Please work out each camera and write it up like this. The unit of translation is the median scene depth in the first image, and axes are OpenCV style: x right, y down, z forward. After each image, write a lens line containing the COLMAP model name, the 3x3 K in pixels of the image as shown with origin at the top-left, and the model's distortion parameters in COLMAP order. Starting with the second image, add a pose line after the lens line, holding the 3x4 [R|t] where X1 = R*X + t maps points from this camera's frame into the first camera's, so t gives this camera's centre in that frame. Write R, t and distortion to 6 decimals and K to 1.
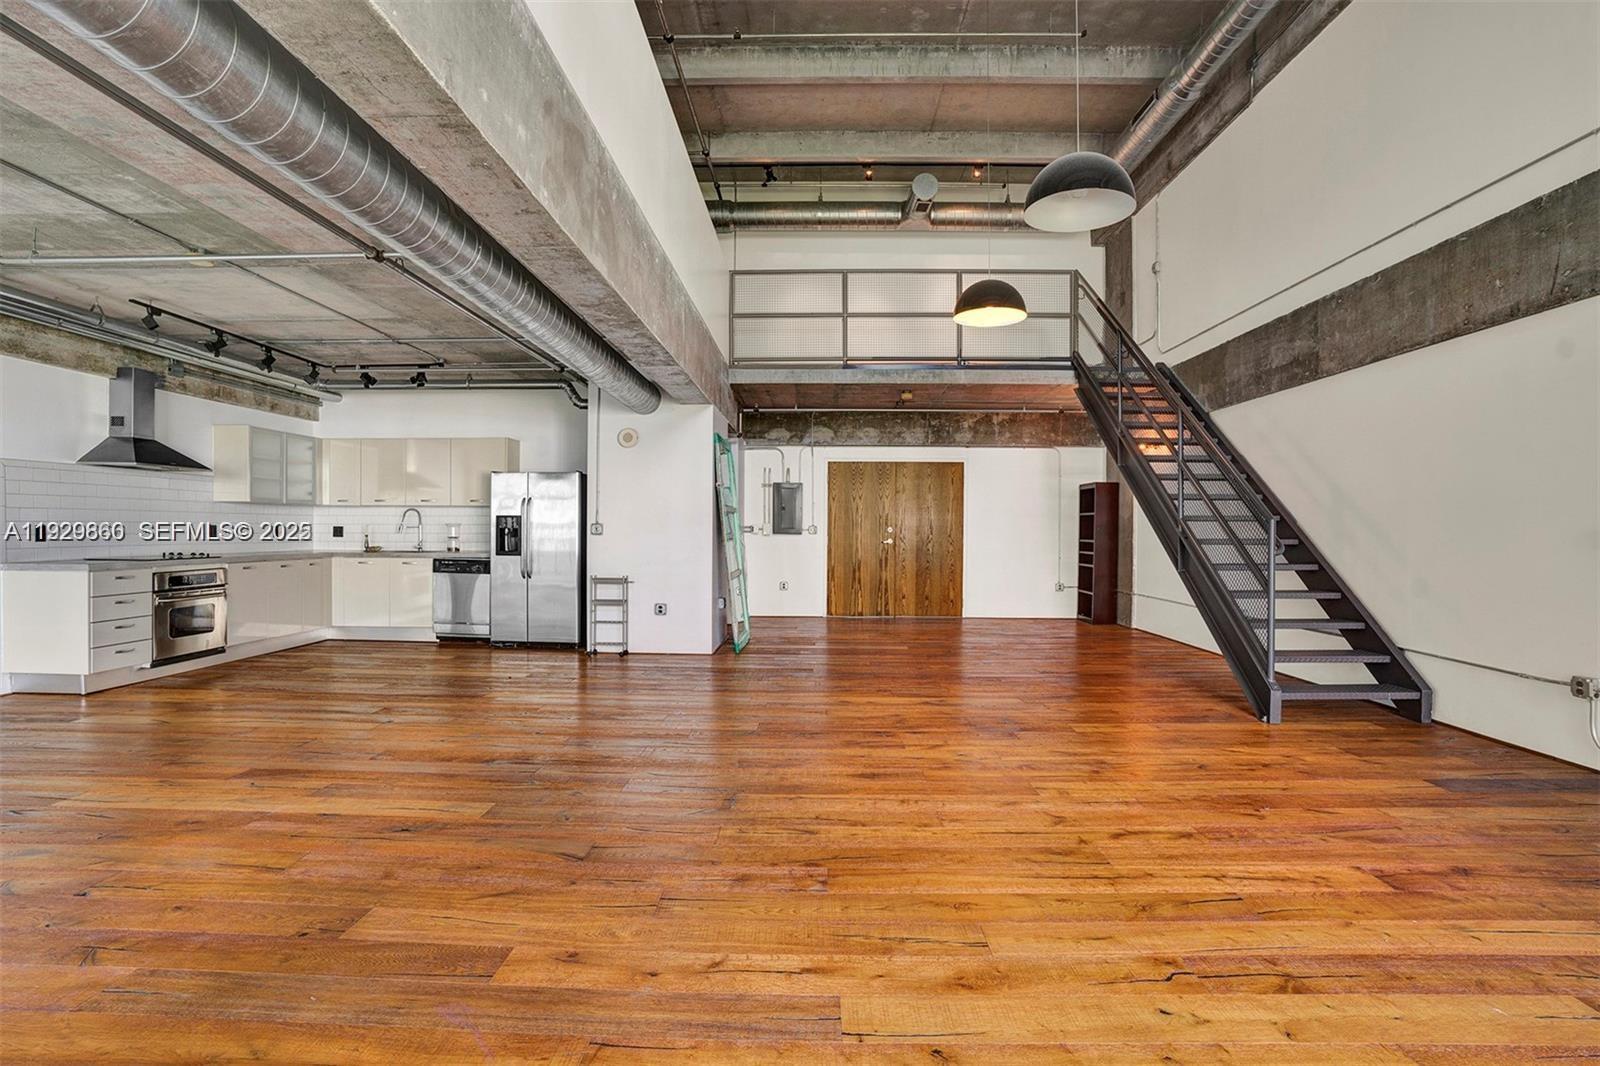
lens RADIAL K [[801.0, 0, 795.8], [0, 801.0, 545.1], [0, 0, 1]] dist [-0.093154, 0.052006]
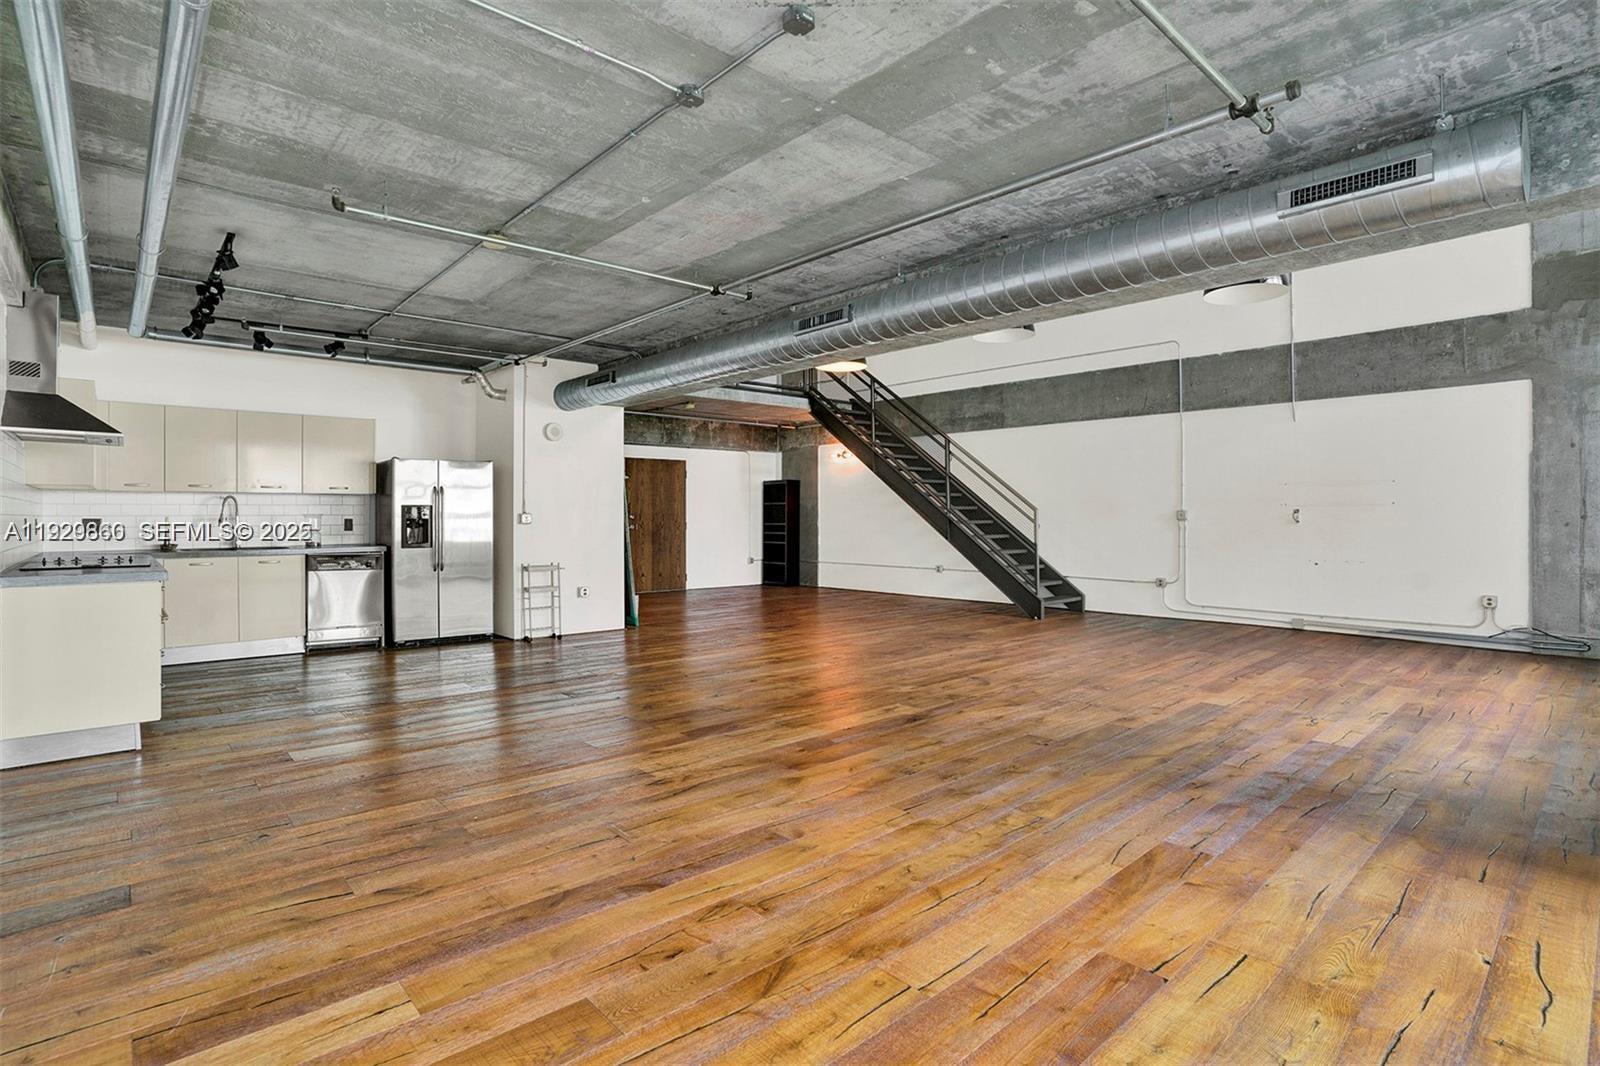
lens RADIAL K [[794.7, 0, 800.0], [0, 794.7, 533.0], [0, 0, 1]] dist [-0.087345, 0.042209]
pose [[0.724951, -0.021923, 0.688452, -0.672867], [0.019232, 0.999748, 0.011584, -0.006458], [-0.688532, 0.004843, 0.725190, 0.019499]]
